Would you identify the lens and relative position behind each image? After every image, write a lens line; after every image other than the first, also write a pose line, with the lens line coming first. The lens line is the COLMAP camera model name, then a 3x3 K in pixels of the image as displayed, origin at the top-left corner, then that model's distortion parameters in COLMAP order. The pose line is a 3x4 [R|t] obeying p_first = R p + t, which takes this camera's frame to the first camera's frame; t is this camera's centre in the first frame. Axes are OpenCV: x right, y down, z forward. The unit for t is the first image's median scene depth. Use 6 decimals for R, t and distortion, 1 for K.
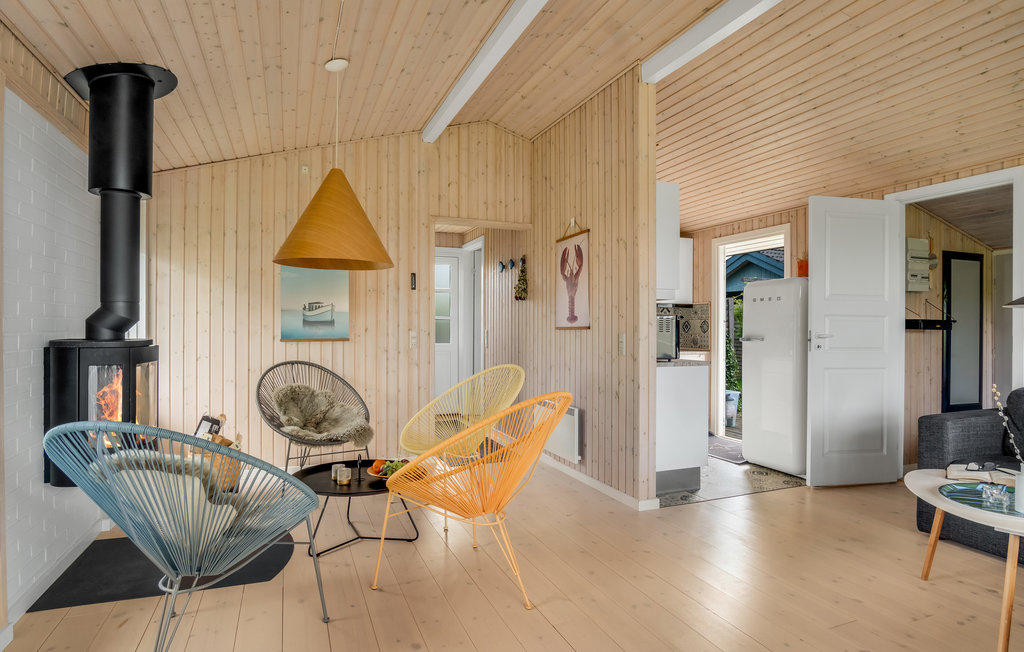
lens RADIAL K [[556.2, 0, 511.1], [0, 556.2, 328.0], [0, 0, 1]] dist [-0.016357, 0.002337]
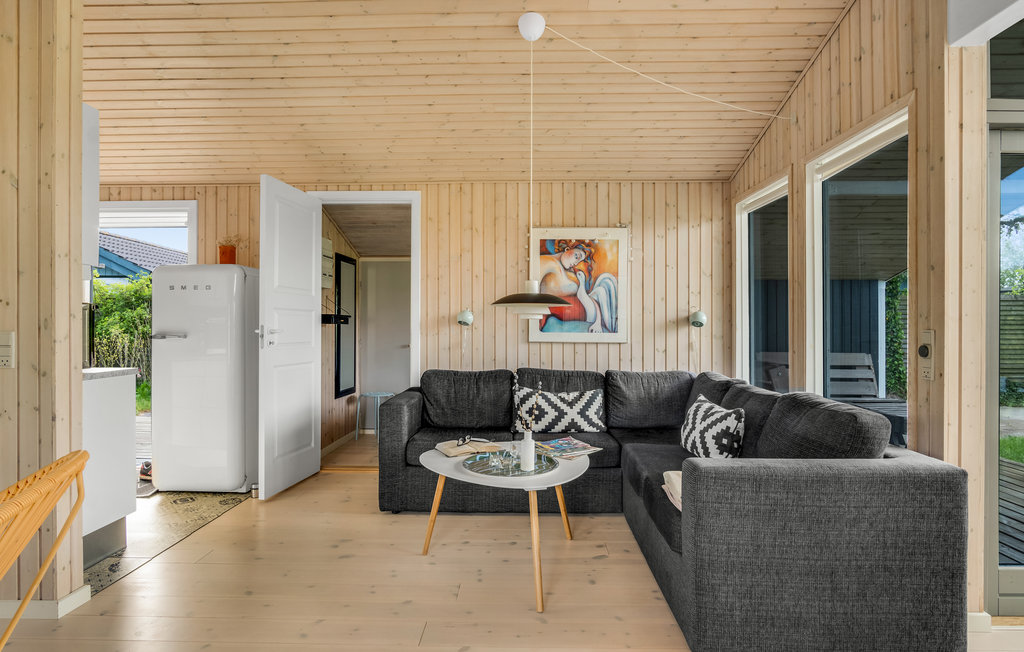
lens RADIAL K [[556.2, 0, 512.6], [0, 556.2, 325.7], [0, 0, 1]] dist [-0.016357, 0.002337]
pose [[0.398306, -0.005124, 0.917238, -0.114196], [-0.000122, 0.999984, 0.005639, 0.000209], [-0.917253, -0.002358, 0.398299, 0.262448]]
